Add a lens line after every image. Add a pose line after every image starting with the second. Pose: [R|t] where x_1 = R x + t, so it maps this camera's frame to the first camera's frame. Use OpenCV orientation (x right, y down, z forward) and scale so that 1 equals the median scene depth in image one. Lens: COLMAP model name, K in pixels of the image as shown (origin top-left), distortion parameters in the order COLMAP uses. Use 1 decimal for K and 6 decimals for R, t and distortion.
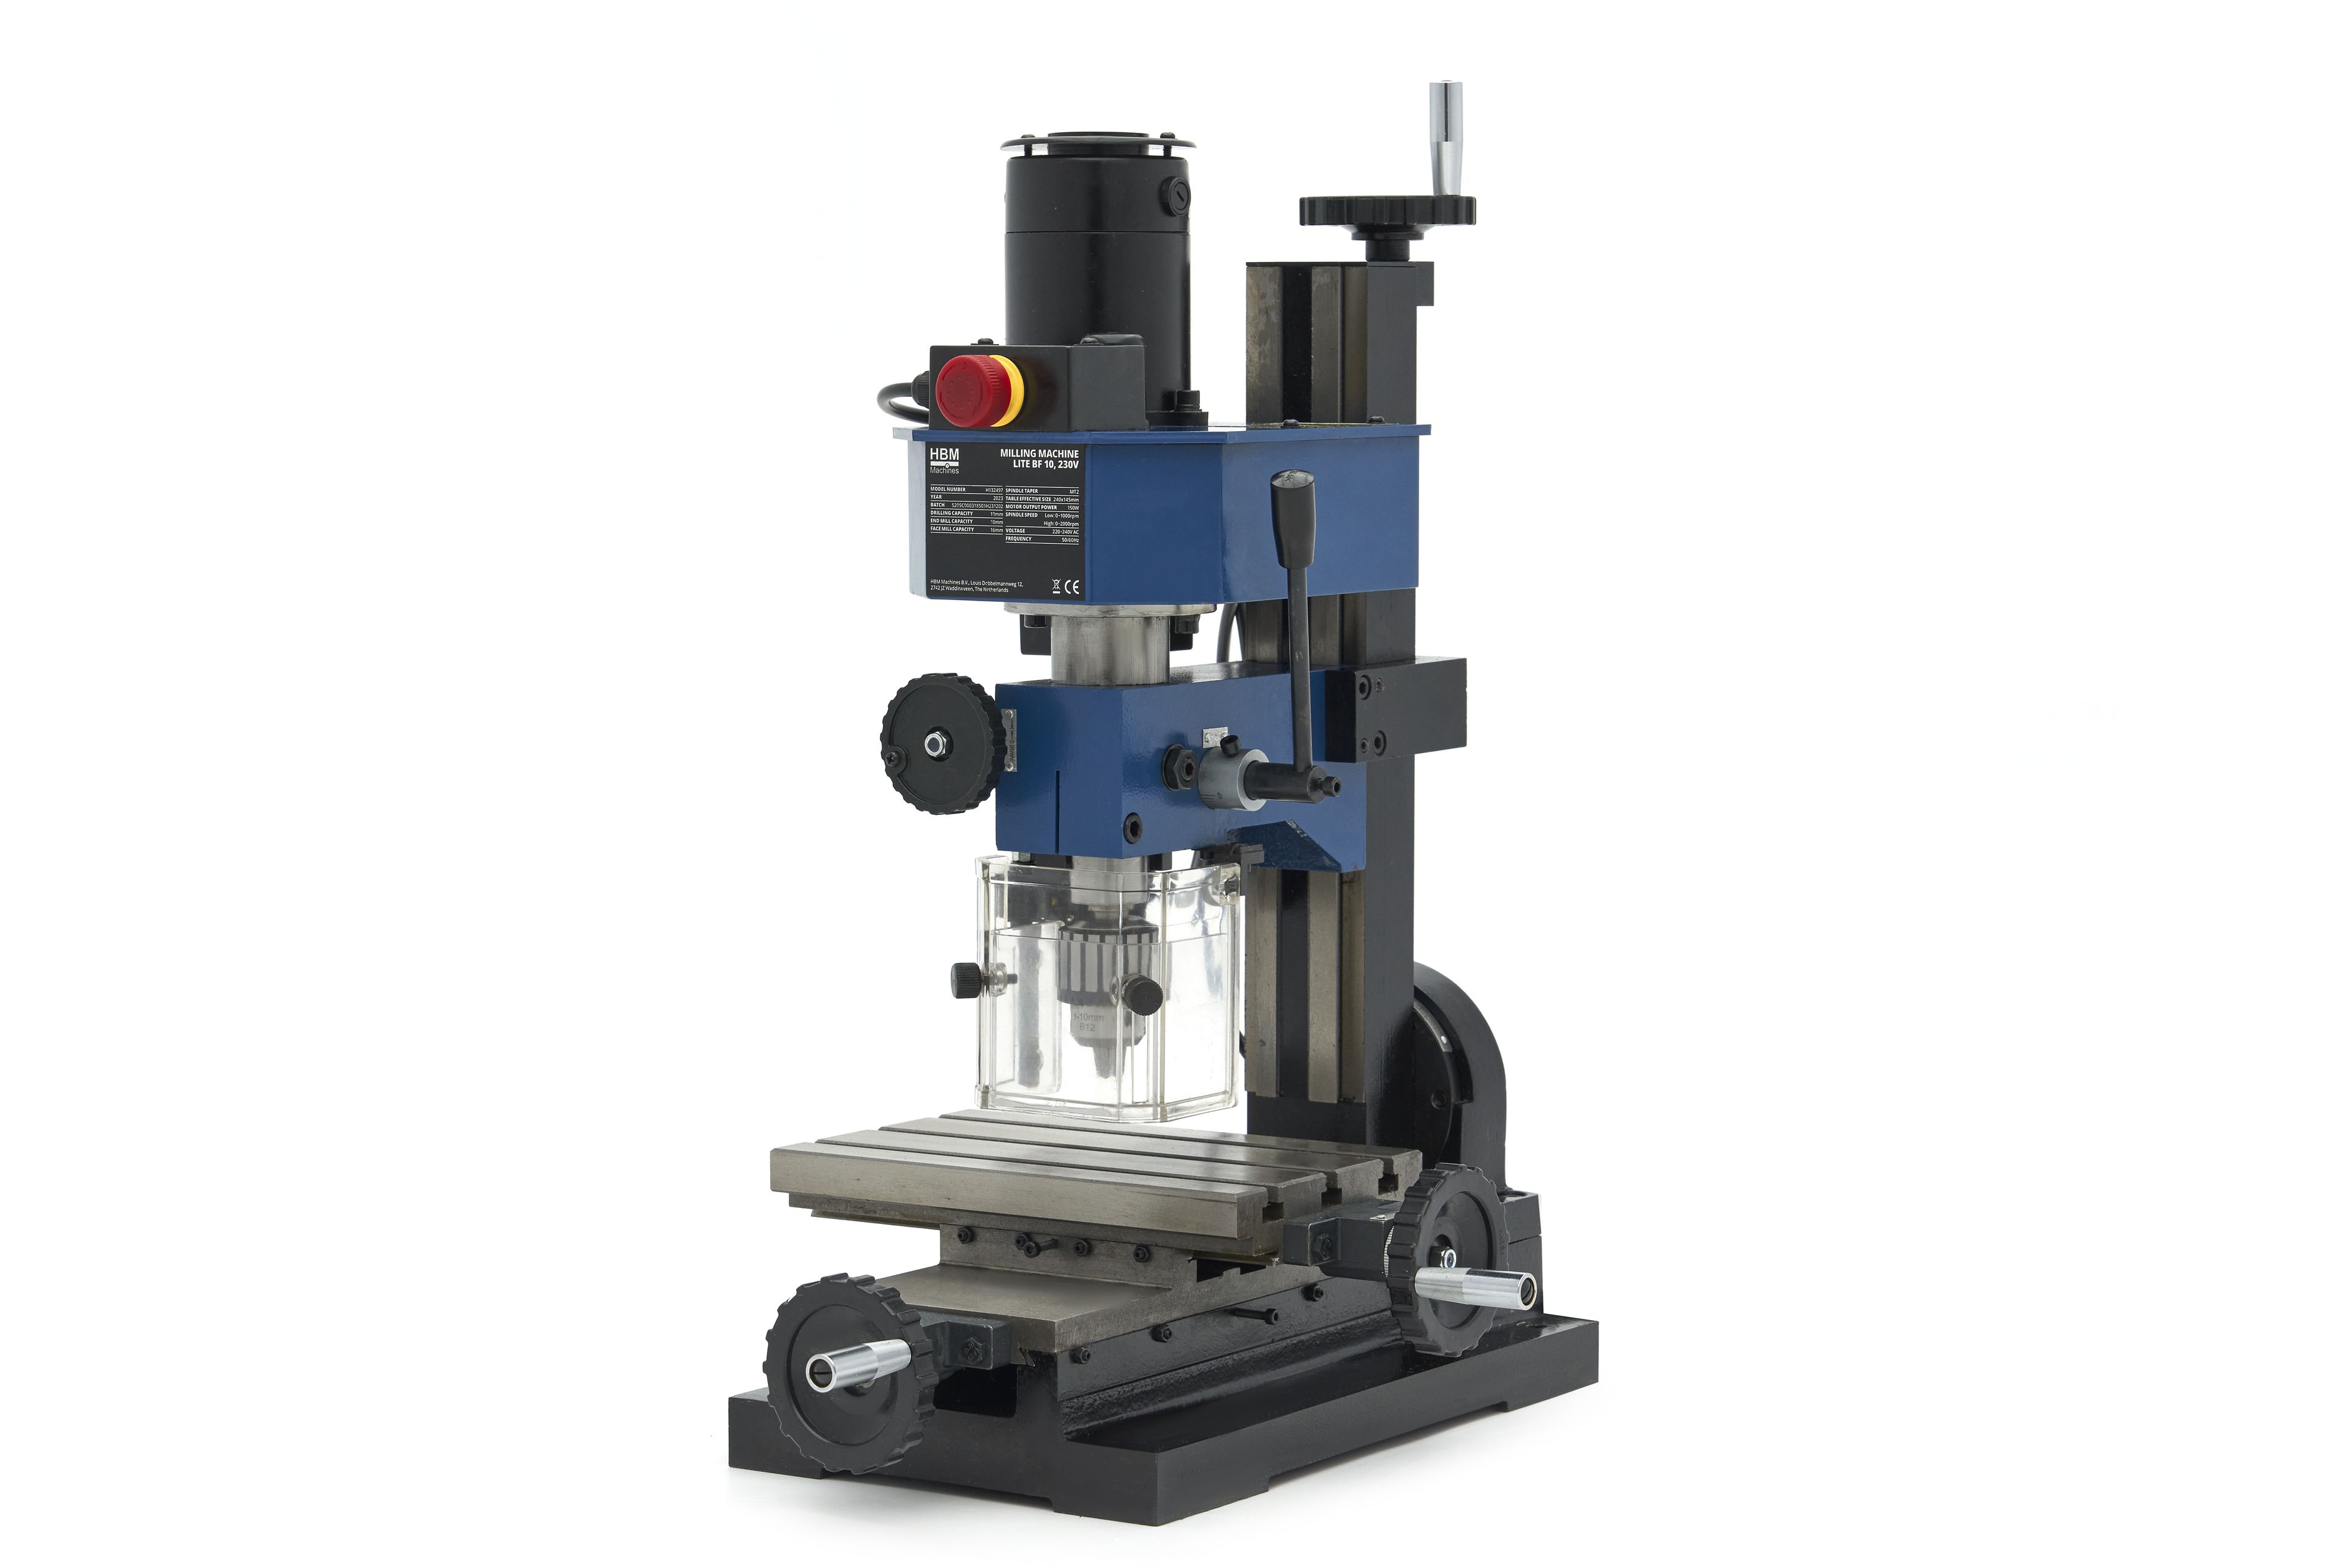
lens RADIAL K [[5589.1, 0, 1178.5], [0, 5589.1, 786.4], [0, 0, 1]] dist [-0.204096, 0.000000]
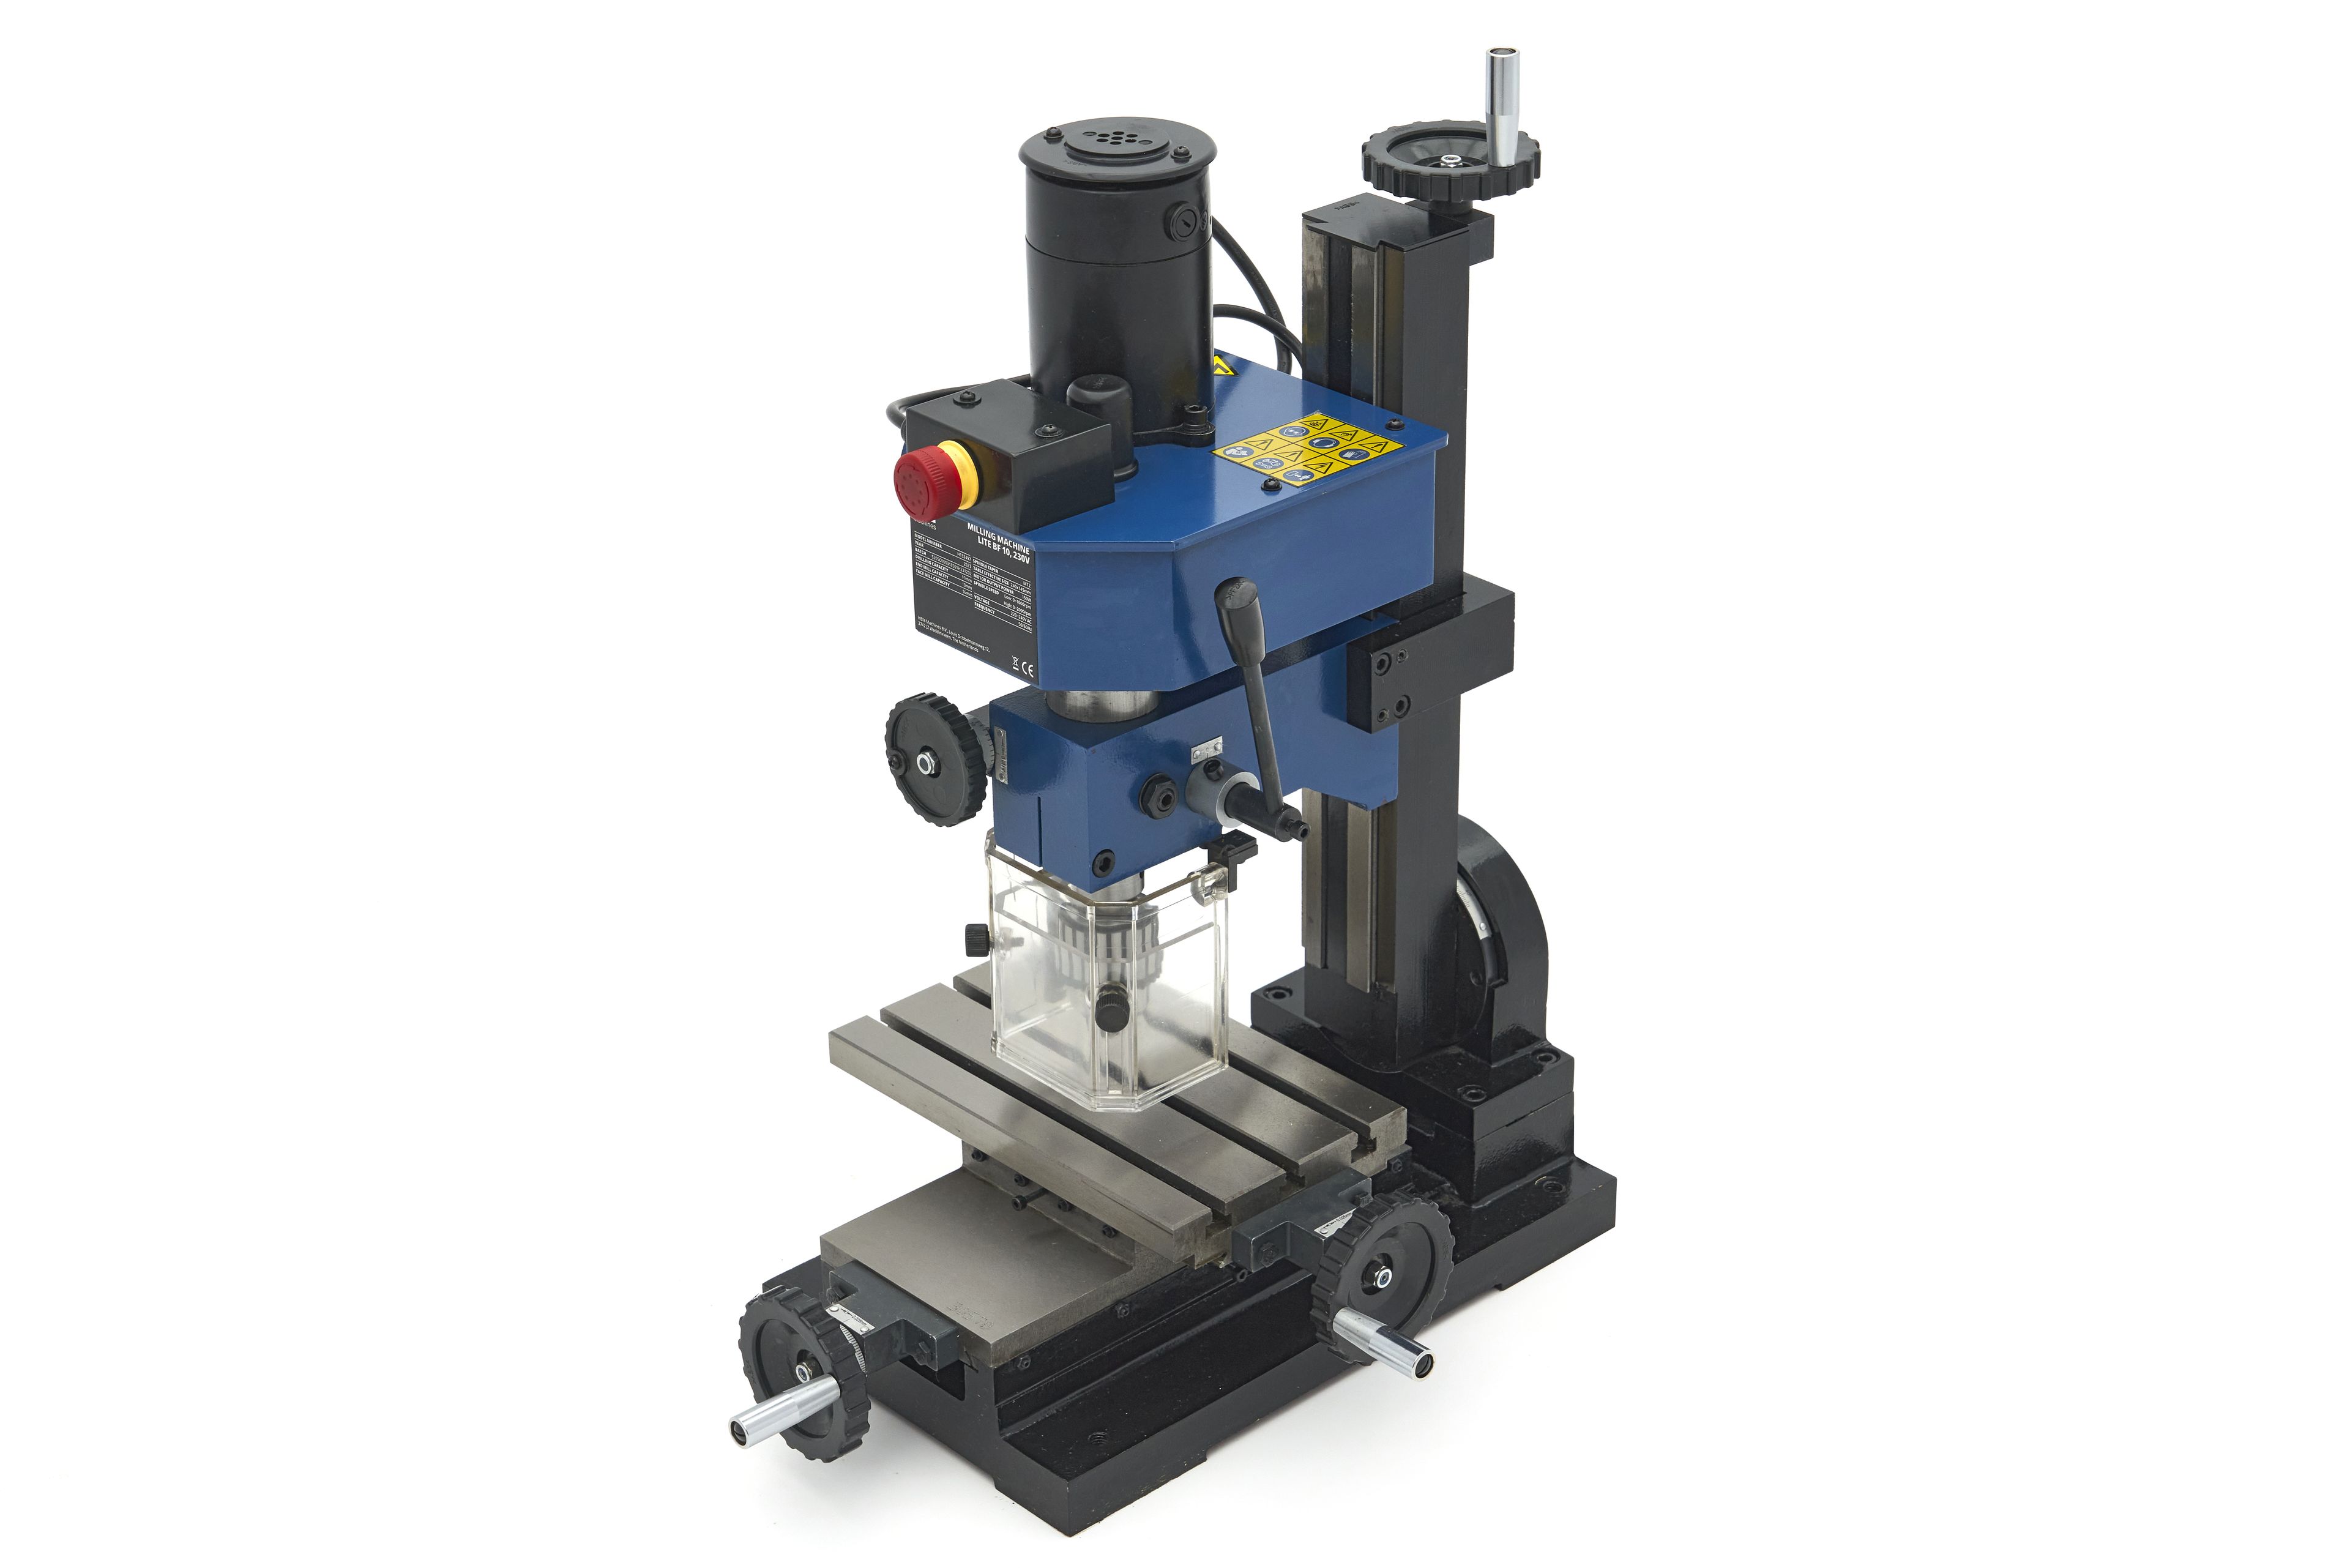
lens RADIAL K [[4141.7, 0, 1168.3], [0, 4141.7, 776.6], [0, 0, 1]] dist [0.038906, 0.000000]
pose [[0.972402, 0.091994, -0.214410, 0.165756], [-0.005627, 0.927963, 0.372629, -0.291983], [0.233244, -0.361138, 0.902871, 0.305775]]
